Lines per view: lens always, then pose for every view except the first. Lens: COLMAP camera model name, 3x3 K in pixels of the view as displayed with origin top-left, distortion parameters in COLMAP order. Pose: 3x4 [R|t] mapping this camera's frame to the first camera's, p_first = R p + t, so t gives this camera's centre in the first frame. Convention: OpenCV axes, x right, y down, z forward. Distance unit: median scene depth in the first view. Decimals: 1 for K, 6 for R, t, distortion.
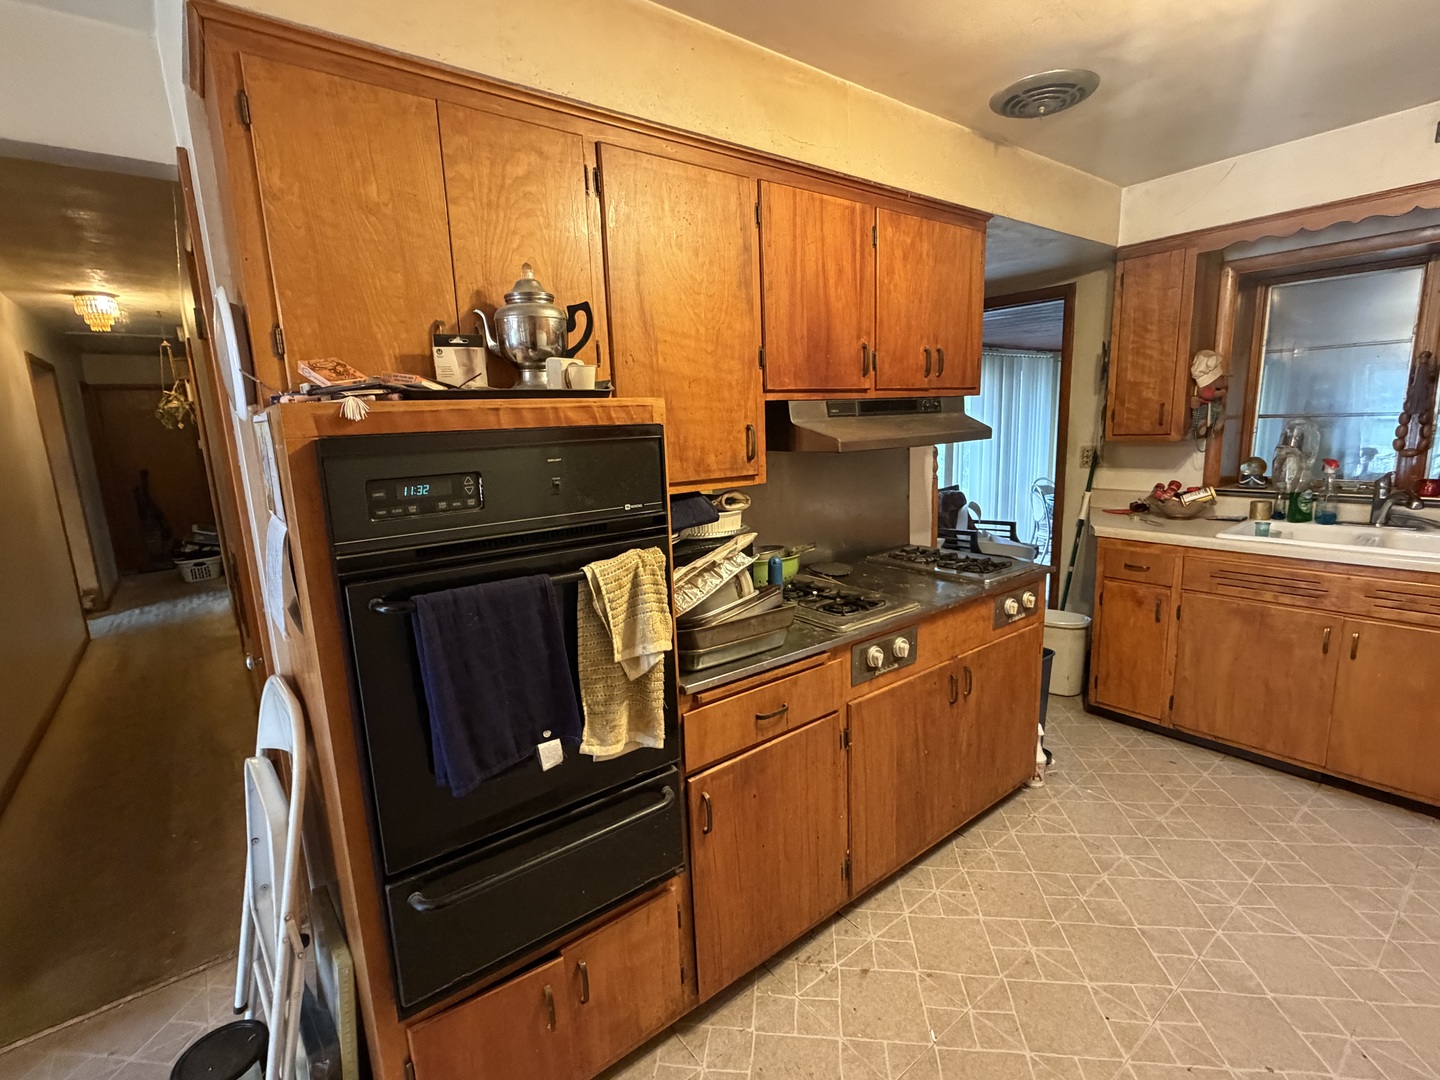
lens RADIAL K [[663.6, 0, 722.3], [0, 663.6, 538.6], [0, 0, 1]] dist [0.002194, 0.000413]
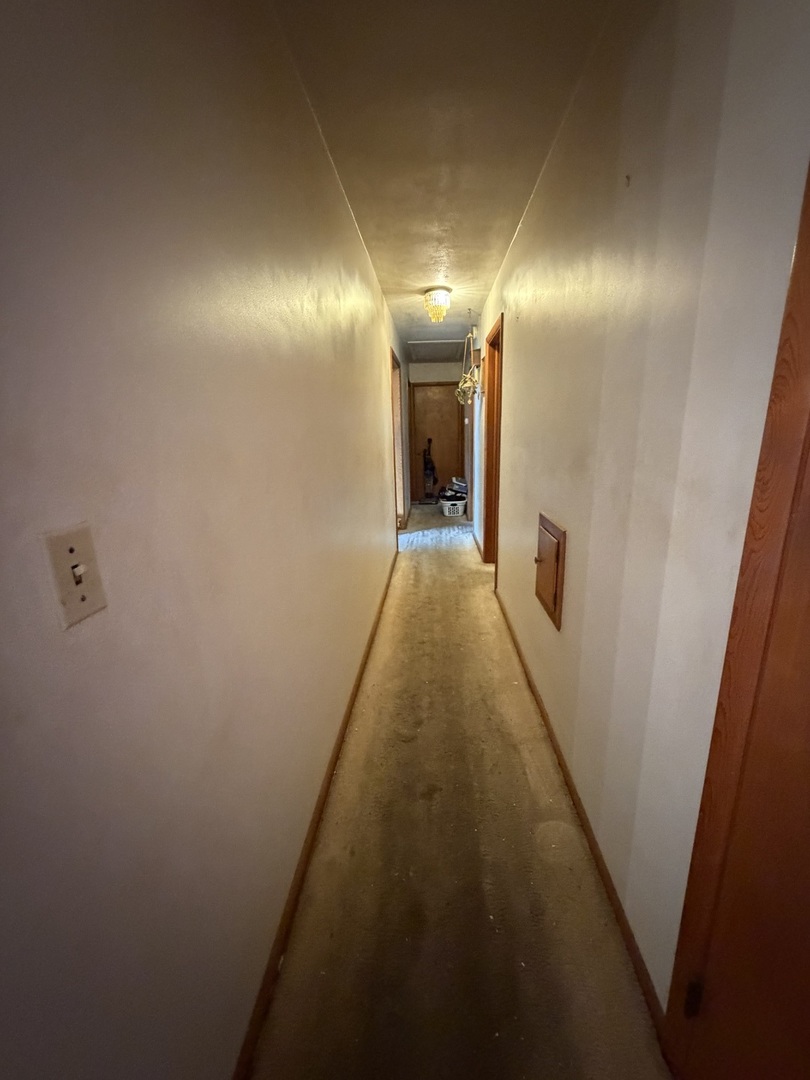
lens RADIAL K [[431.2, 0, 406.9], [0, 431.2, 537.8], [0, 0, 1]] dist [0.010637, 0.000468]
pose [[0.746391, 0.185915, -0.639012, -0.295351], [-0.129918, 0.982418, 0.134077, -0.004406], [0.652704, -0.017054, 0.757421, 0.261072]]
